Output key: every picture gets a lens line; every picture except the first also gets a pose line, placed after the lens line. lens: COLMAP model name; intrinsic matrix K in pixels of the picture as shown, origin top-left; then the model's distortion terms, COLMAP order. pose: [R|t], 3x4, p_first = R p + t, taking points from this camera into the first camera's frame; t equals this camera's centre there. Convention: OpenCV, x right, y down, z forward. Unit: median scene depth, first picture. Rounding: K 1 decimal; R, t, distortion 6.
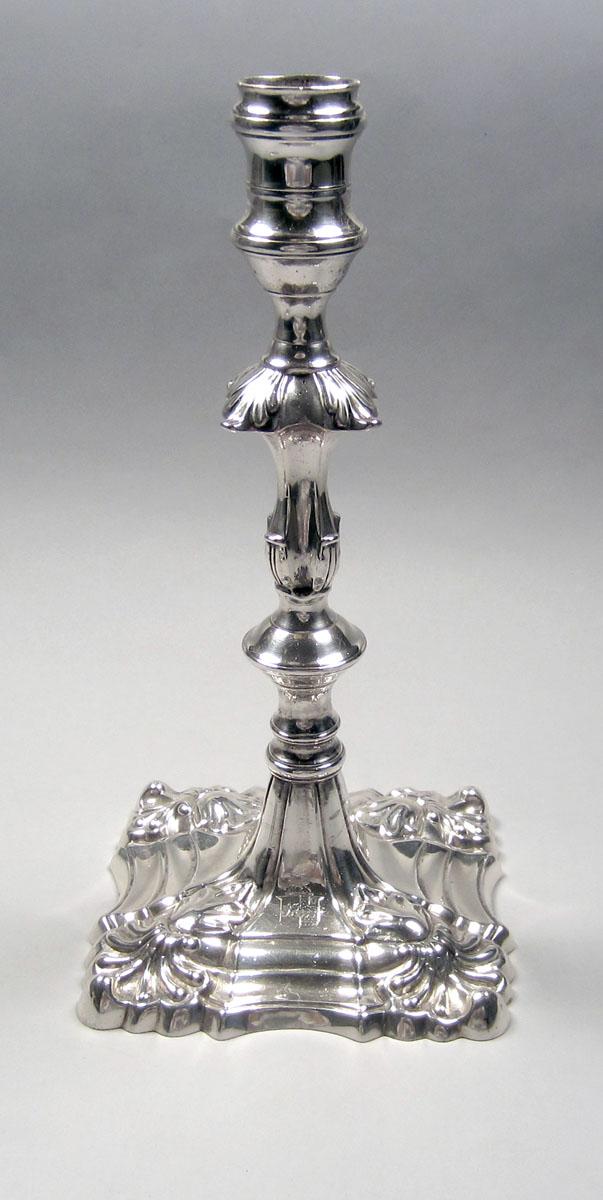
lens RADIAL K [[884.0, 0, 301.8], [0, 884.0, 596.2], [0, 0, 1]] dist [0.008348, 0.000894]
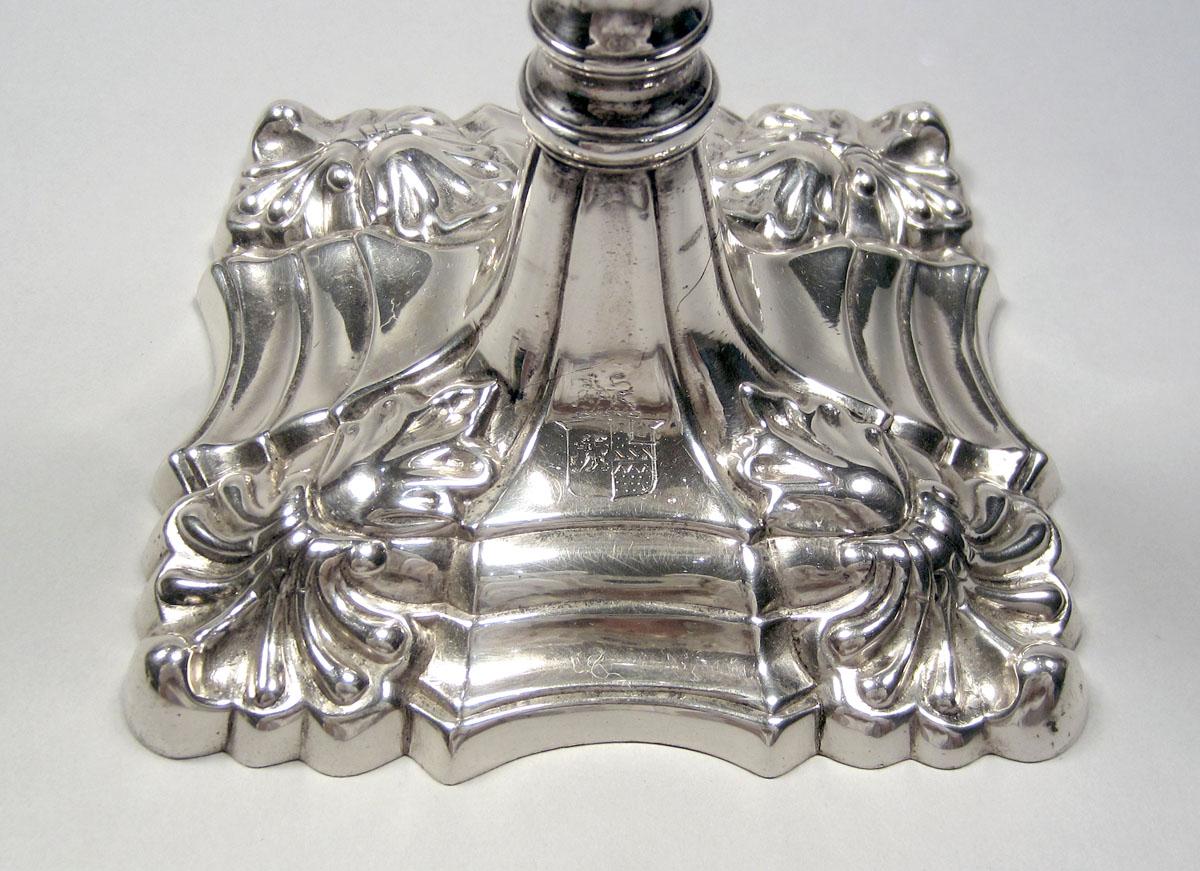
lens RADIAL K [[1356.4, 0, 611.9], [0, 1356.4, 431.9], [0, 0, 1]] dist [-0.017576, 0.000000]
pose [[0.998852, -0.029102, 0.038037, -0.025649], [0.007478, 0.879239, 0.476321, 0.022784], [-0.047306, -0.475490, 0.878448, 0.392449]]
